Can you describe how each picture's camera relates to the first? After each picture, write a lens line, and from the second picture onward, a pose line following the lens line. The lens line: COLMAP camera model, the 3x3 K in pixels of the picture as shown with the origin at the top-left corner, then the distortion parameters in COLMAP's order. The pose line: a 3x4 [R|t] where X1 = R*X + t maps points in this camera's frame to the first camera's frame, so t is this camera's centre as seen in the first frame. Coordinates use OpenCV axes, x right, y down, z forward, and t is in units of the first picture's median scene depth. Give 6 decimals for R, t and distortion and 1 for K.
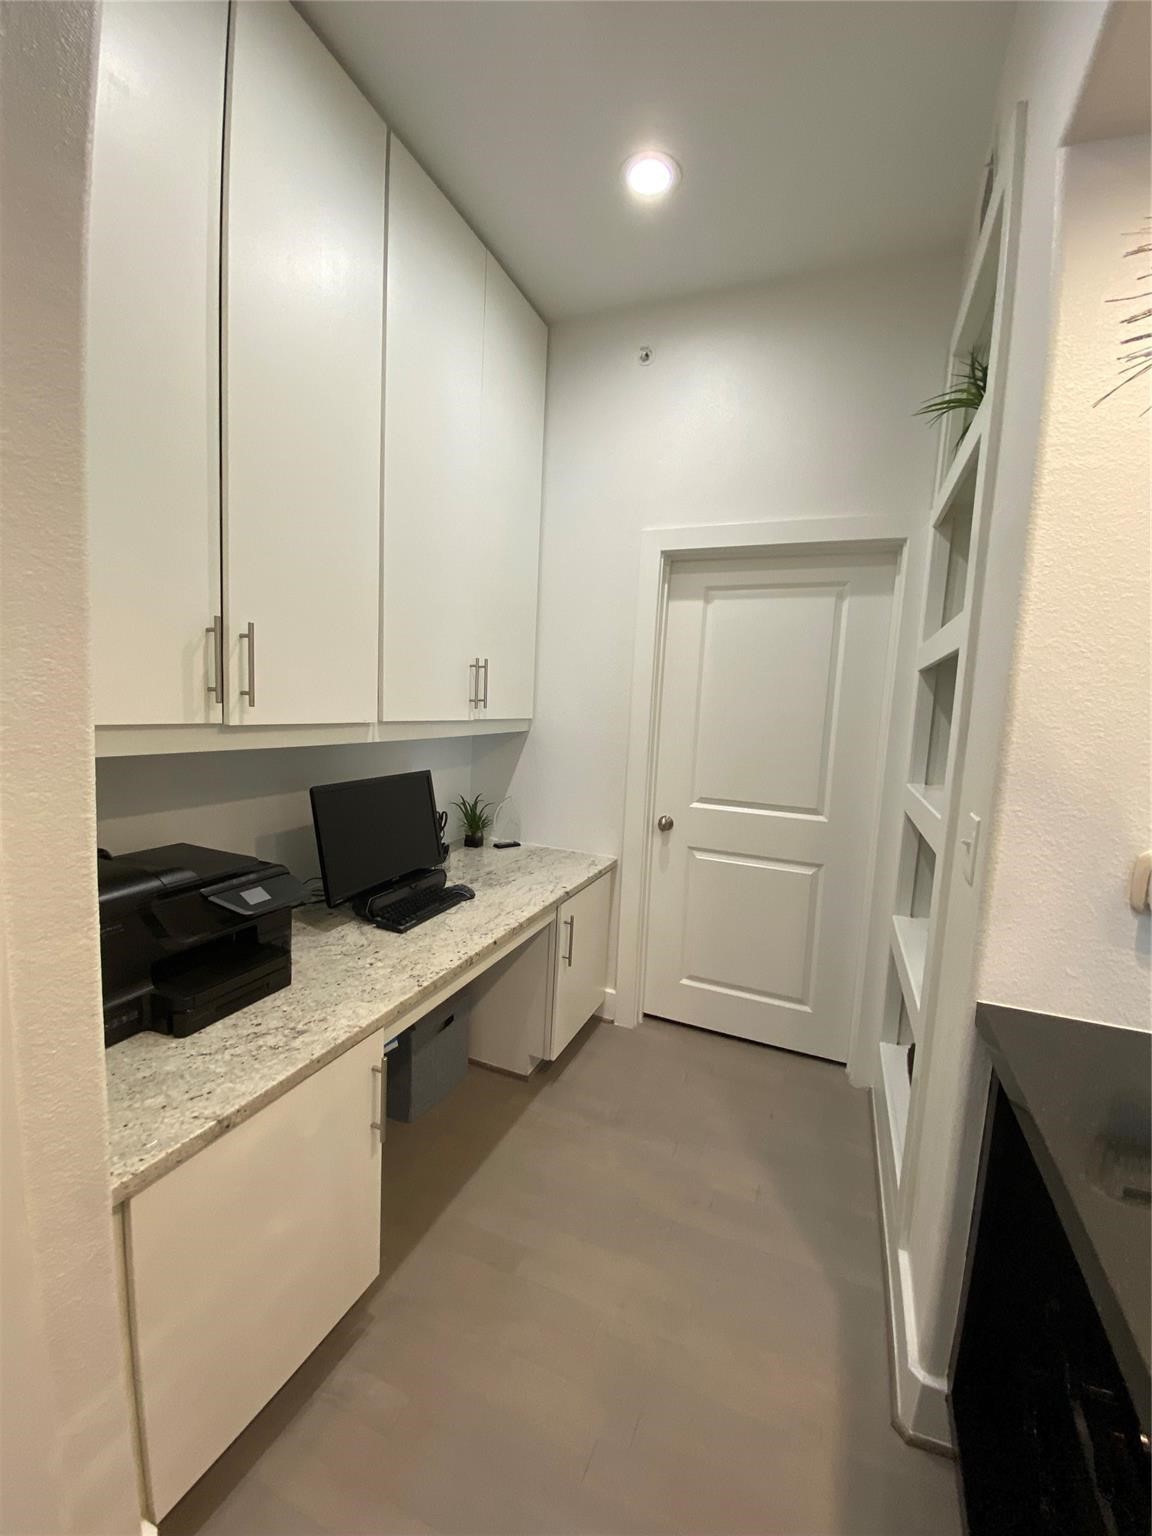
lens RADIAL K [[612.4, 0, 577.2], [0, 612.4, 763.1], [0, 0, 1]] dist [0.017568, -0.018456]
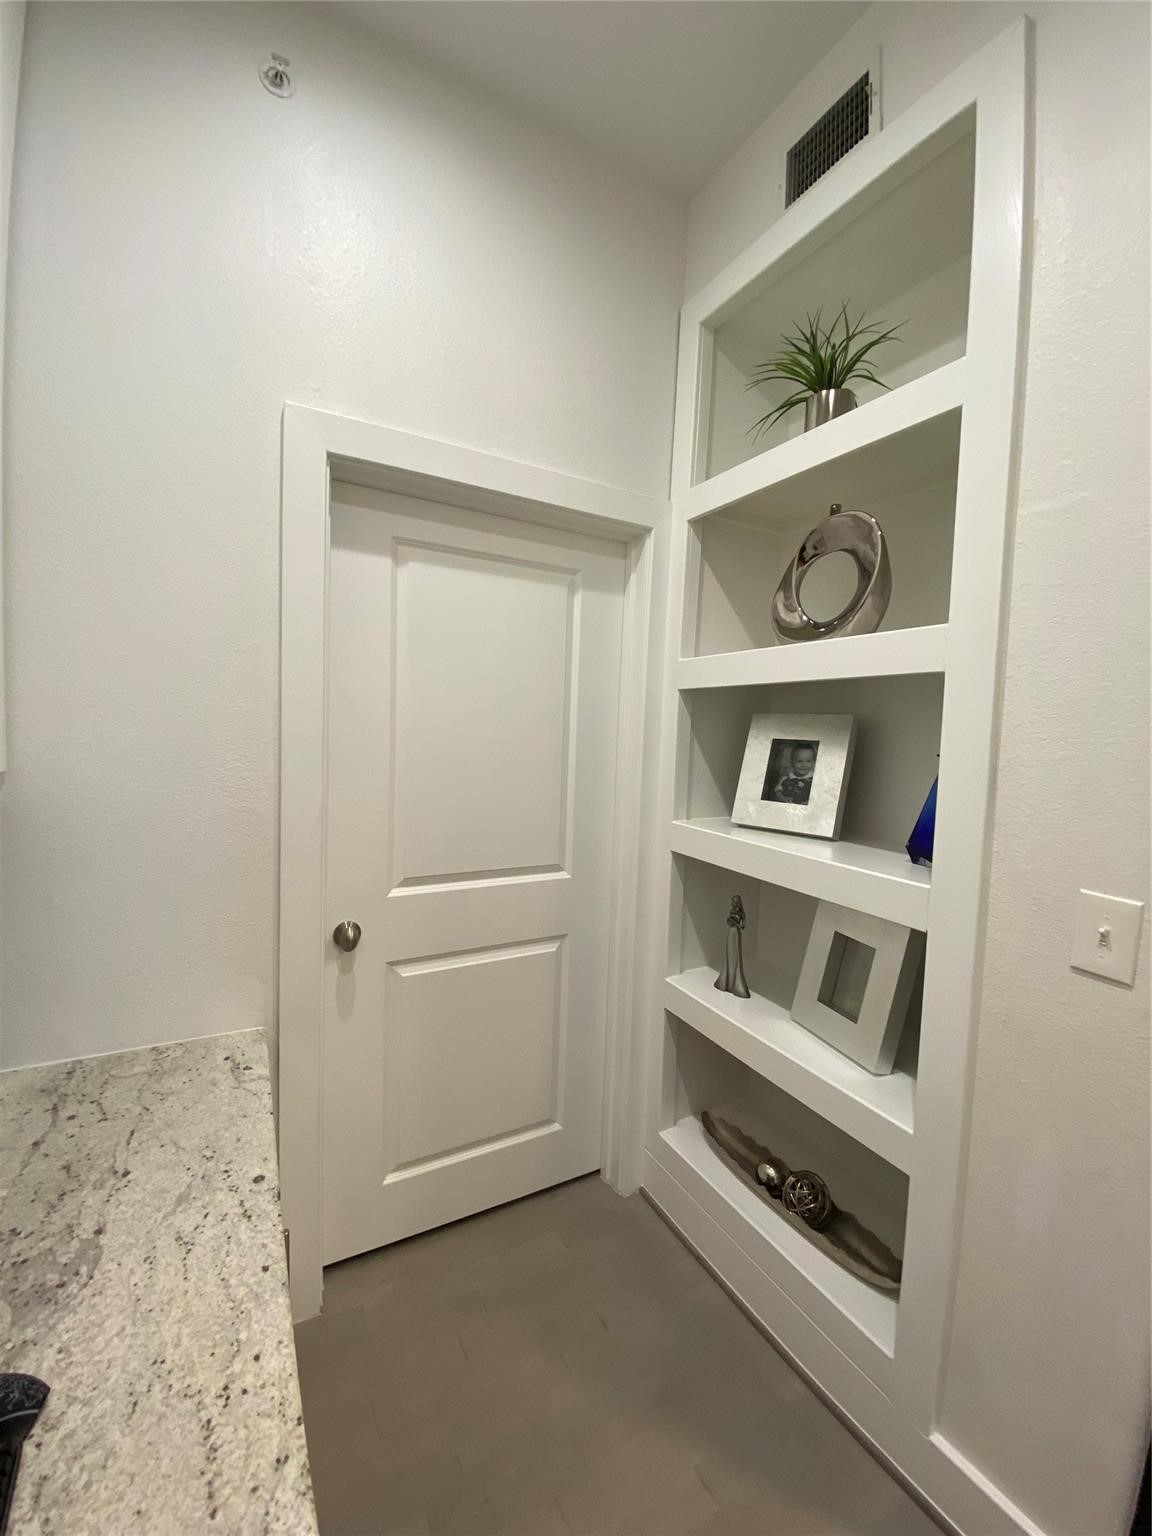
lens RADIAL K [[613.4, 0, 577.8], [0, 613.4, 765.4], [0, 0, 1]] dist [0.027421, -0.022994]
pose [[0.621289, -0.073465, 0.780130, -0.183176], [0.067953, 0.996896, 0.039760, -0.077977], [-0.780630, 0.028310, 0.624352, 0.515838]]
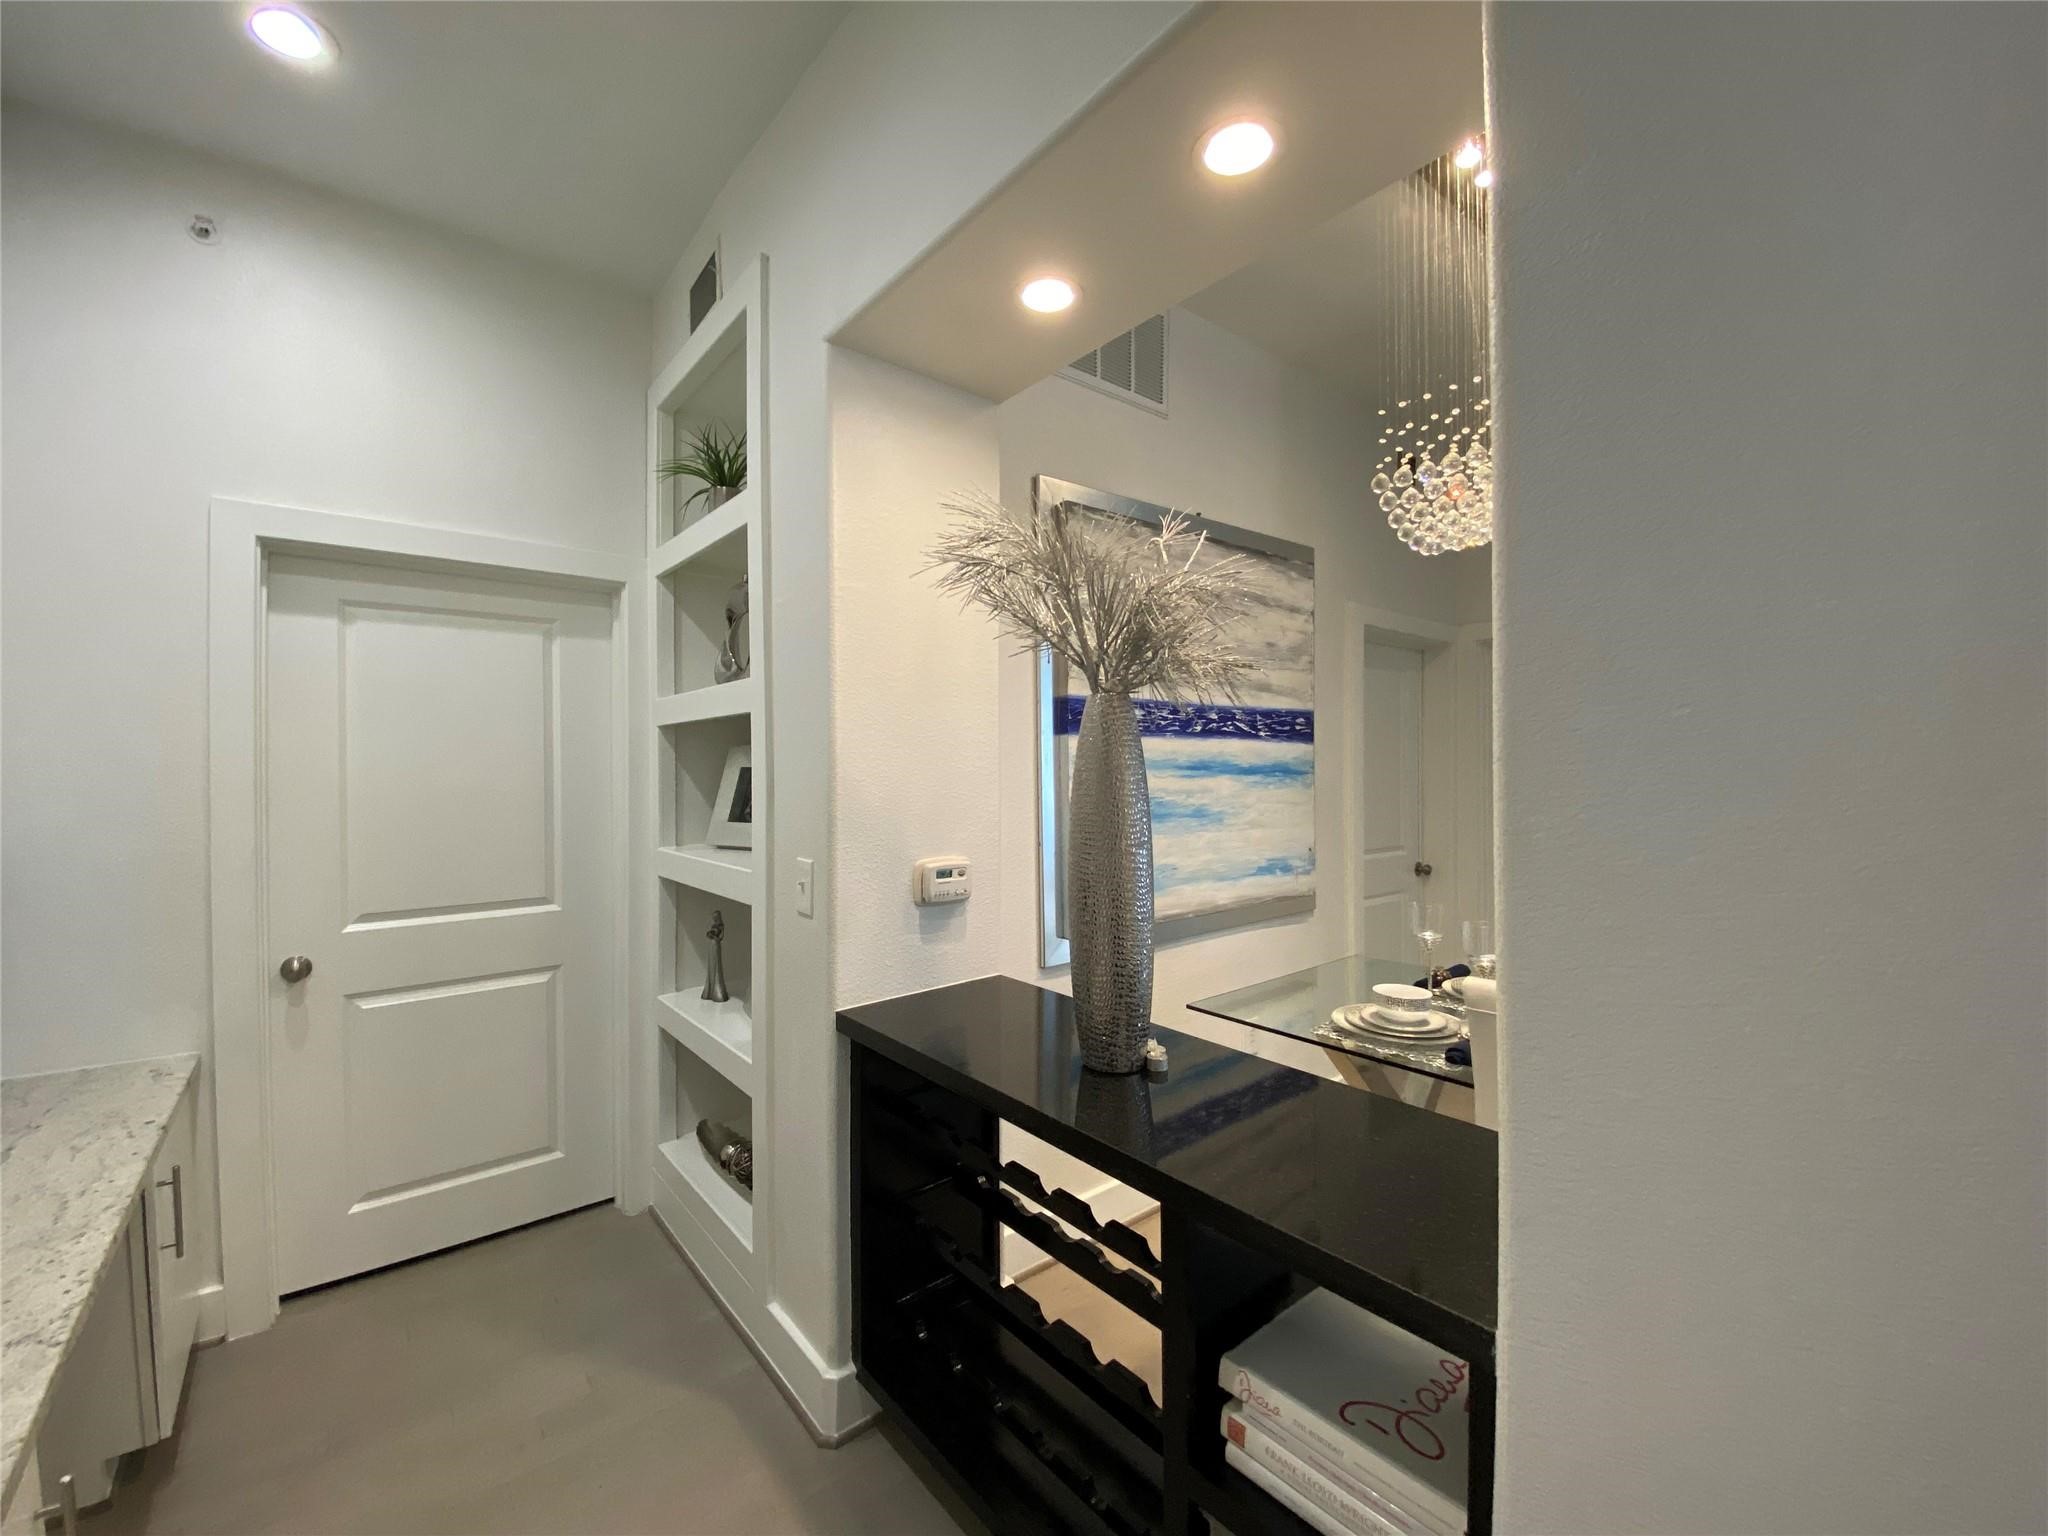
lens RADIAL K [[816.5, 0, 1004.9], [0, 816.5, 766.0], [0, 0, 1]] dist [0.017568, -0.018456]
pose [[0.469766, -0.049113, 0.881424, -0.265016], [0.116597, 0.993156, -0.006803, -0.017283], [-0.875057, 0.105967, 0.472277, -0.041403]]
